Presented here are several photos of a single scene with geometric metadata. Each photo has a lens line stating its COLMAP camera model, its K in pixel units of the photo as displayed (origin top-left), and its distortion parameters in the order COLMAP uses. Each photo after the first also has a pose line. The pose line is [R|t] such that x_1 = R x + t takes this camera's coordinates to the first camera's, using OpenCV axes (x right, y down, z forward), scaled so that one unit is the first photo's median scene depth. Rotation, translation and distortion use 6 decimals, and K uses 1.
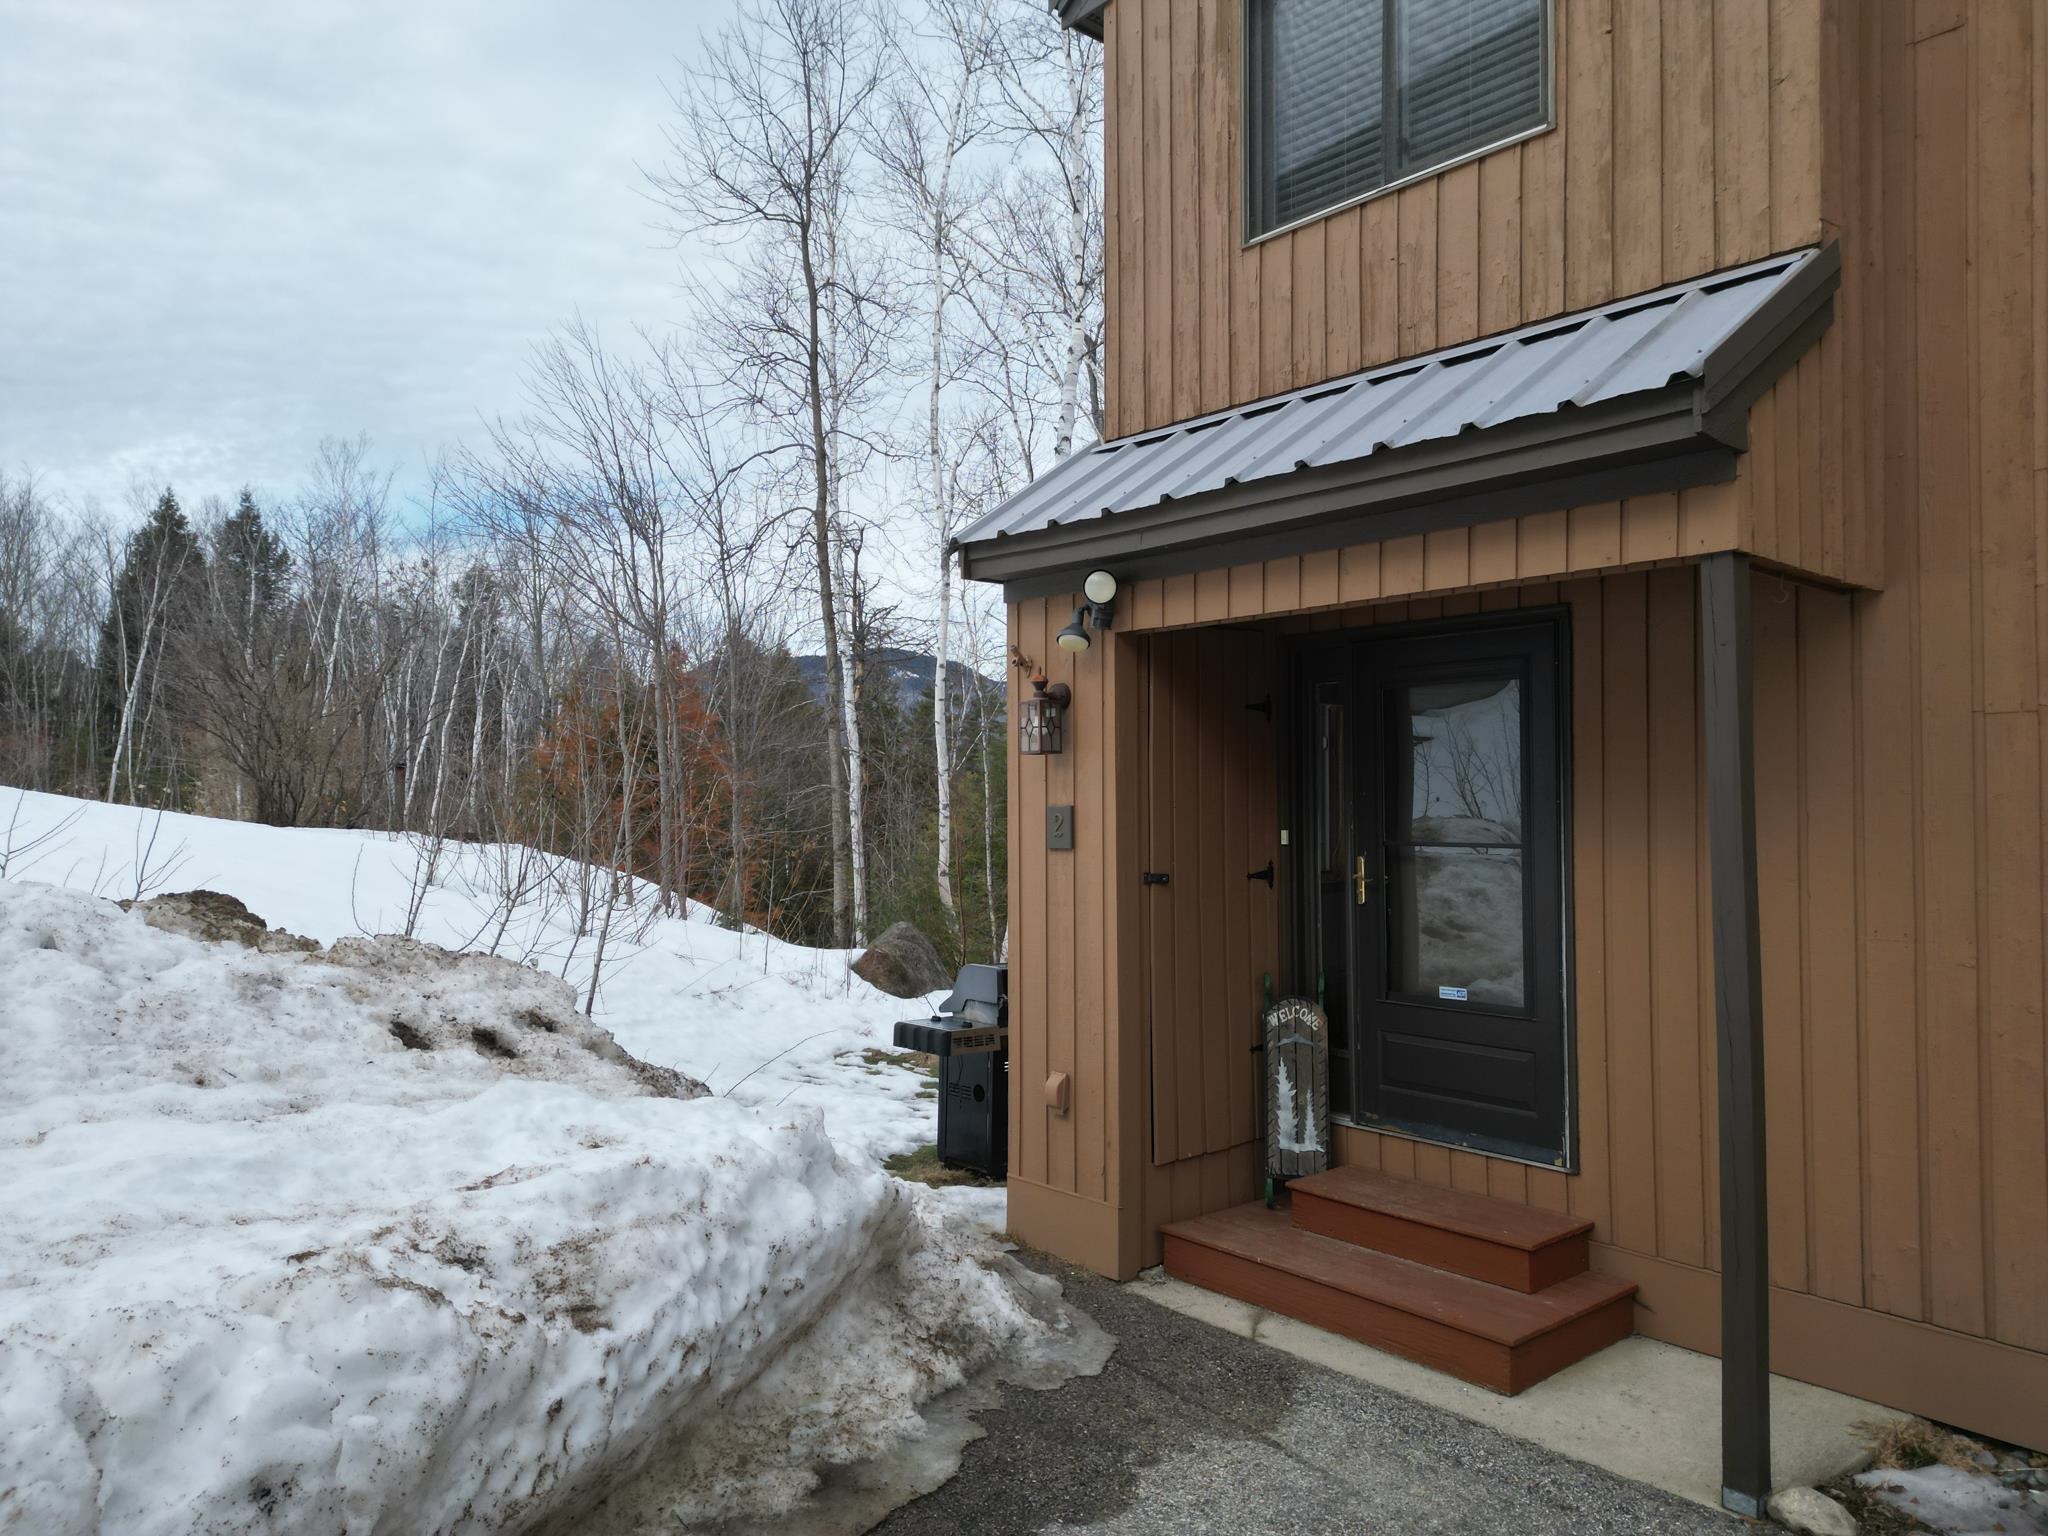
lens RADIAL K [[1423.3, 0, 998.3], [0, 1423.3, 769.3], [0, 0, 1]] dist [0.092664, -0.095316]
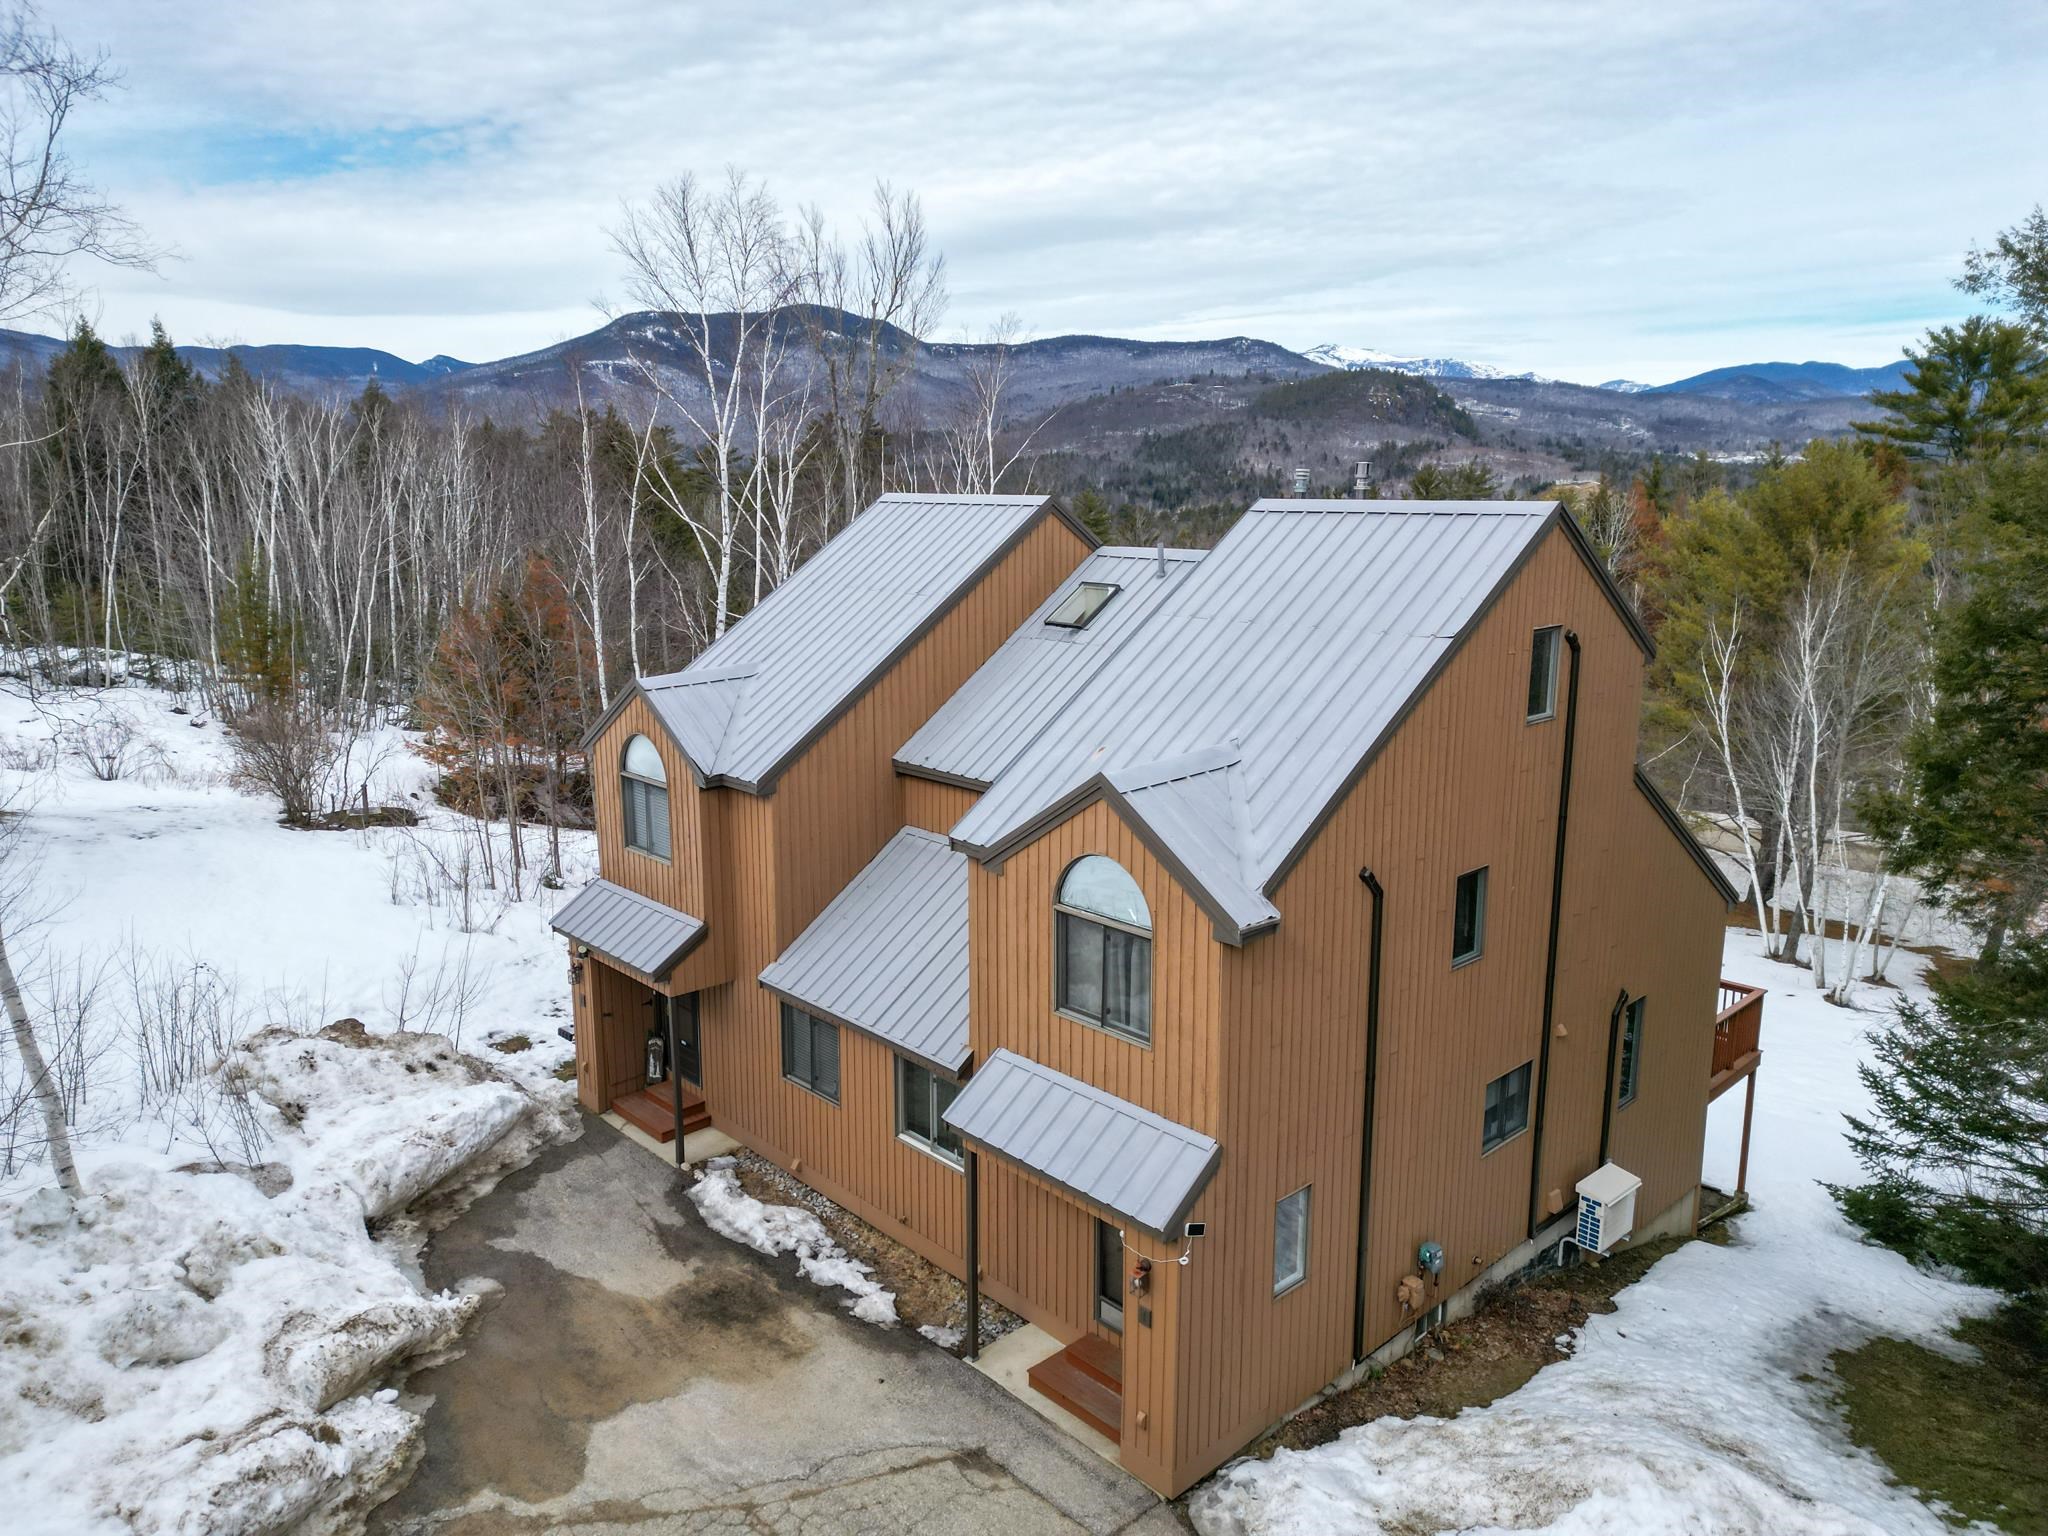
lens RADIAL K [[1470.0, 0, 1017.3], [0, 1470.0, 761.3], [0, 0, 1]] dist [0.064532, -0.047467]
pose [[0.998862, -0.008510, 0.046926, 1.139533], [-0.002417, 0.973651, 0.228032, -1.648871], [-0.047630, -0.227886, 0.972522, -3.031454]]
